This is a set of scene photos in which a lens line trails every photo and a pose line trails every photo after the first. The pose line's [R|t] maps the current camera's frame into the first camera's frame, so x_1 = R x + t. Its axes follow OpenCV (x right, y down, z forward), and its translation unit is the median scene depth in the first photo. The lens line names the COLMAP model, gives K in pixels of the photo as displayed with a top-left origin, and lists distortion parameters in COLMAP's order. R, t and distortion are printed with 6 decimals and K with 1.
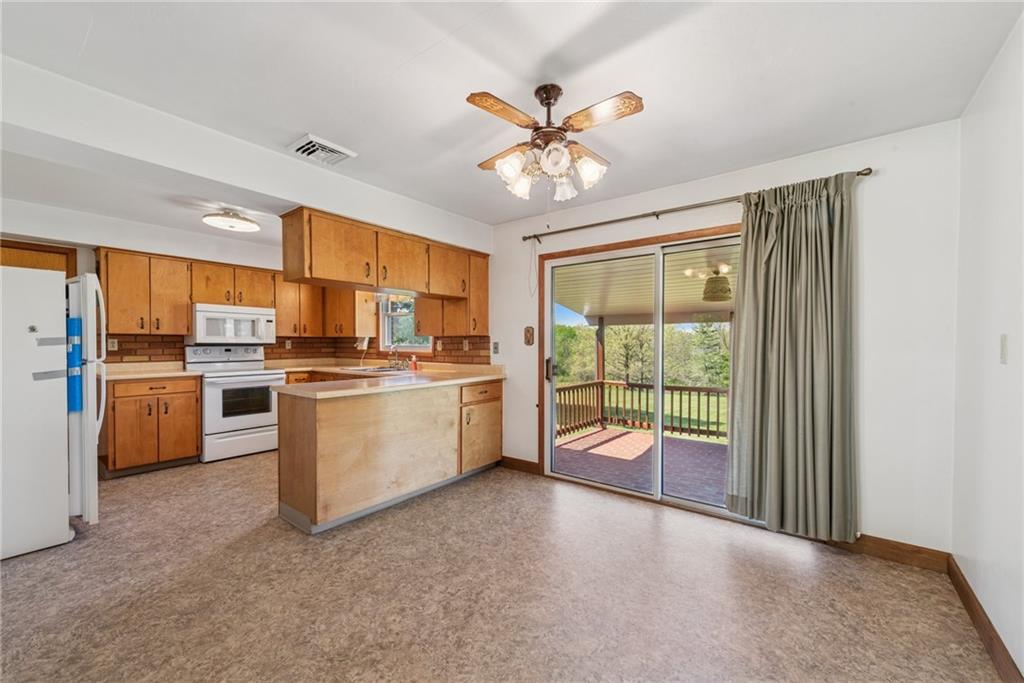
lens RADIAL K [[410.7, 0, 521.6], [0, 410.7, 348.8], [0, 0, 1]] dist [-0.000172, -0.000755]
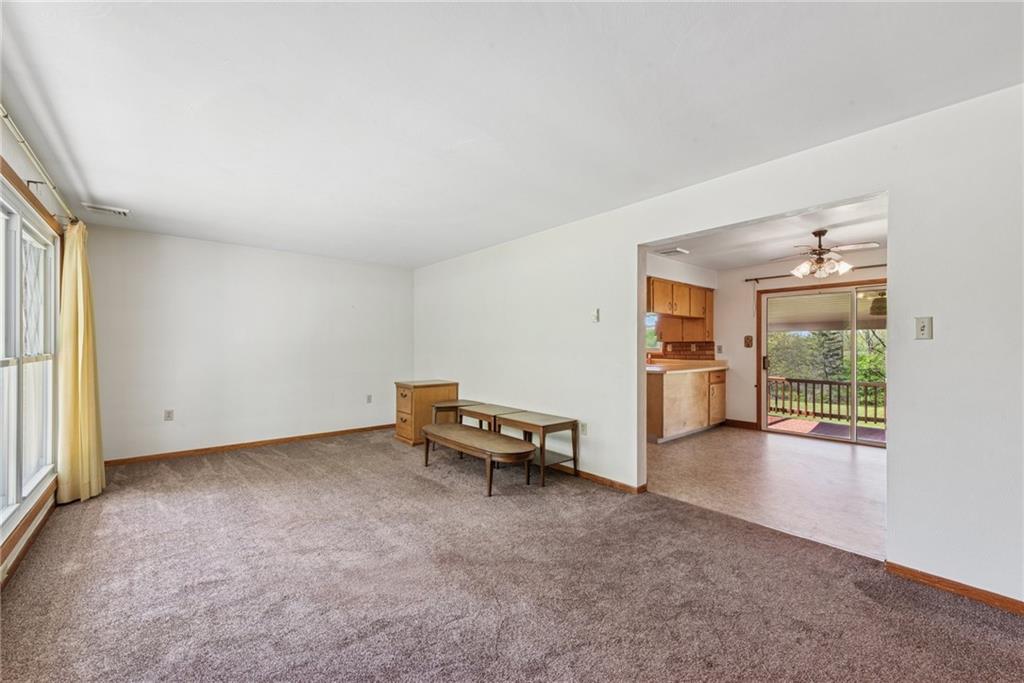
lens RADIAL K [[410.7, 0, 508.2], [0, 410.7, 345.3], [0, 0, 1]] dist [-0.000172, -0.000755]
pose [[0.974104, -0.000027, -0.226099, -0.505396], [-0.003569, 0.999874, -0.015496, 0.009856], [0.226070, 0.015901, 0.973981, -0.716520]]
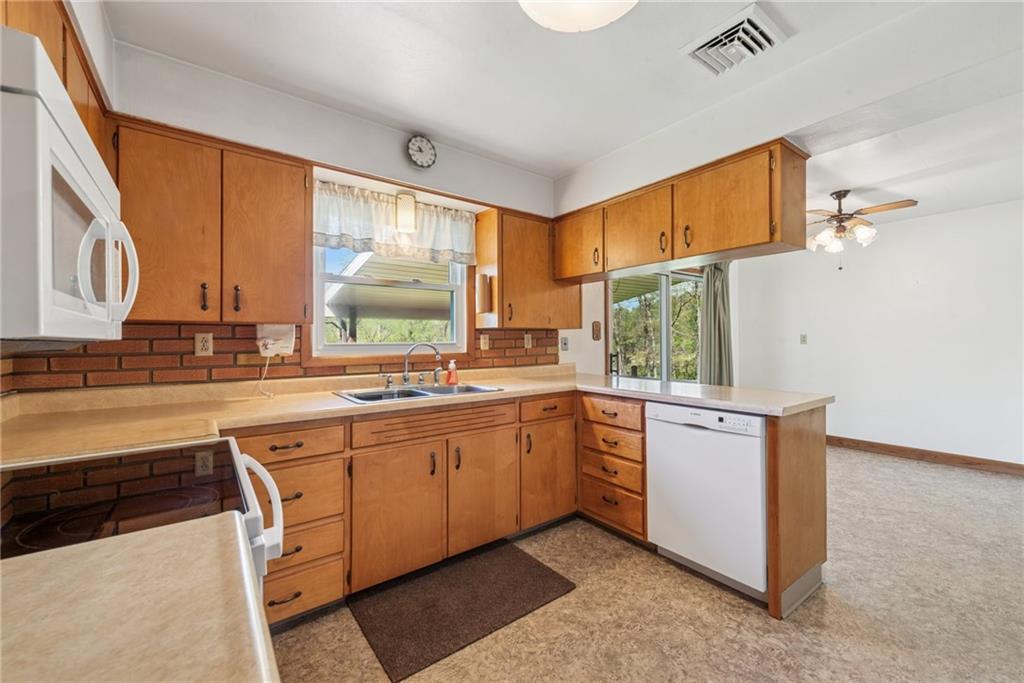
lens RADIAL K [[410.7, 0, 516.5], [0, 410.7, 340.1], [0, 0, 1]] dist [-0.000172, -0.000755]
pose [[0.276644, -0.003848, 0.960965, -0.944186], [0.016083, 0.999870, -0.000626, -0.011723], [-0.960838, 0.015628, 0.276670, 0.883321]]
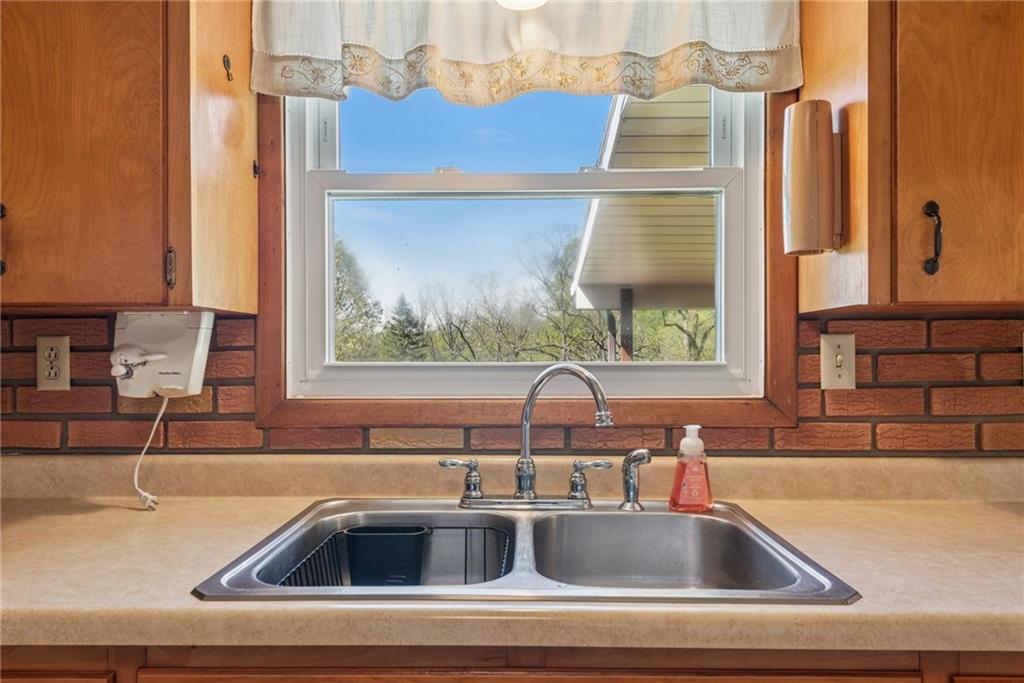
lens RADIAL K [[696.3, 0, 514.8], [0, 696.3, 360.9], [0, 0, 1]] dist [0.027774, -0.001198]
pose [[0.811052, -0.009214, 0.584901, -0.577026], [0.010645, 0.999943, 0.000992, -0.011913], [-0.584877, 0.005422, 0.811104, 0.954234]]
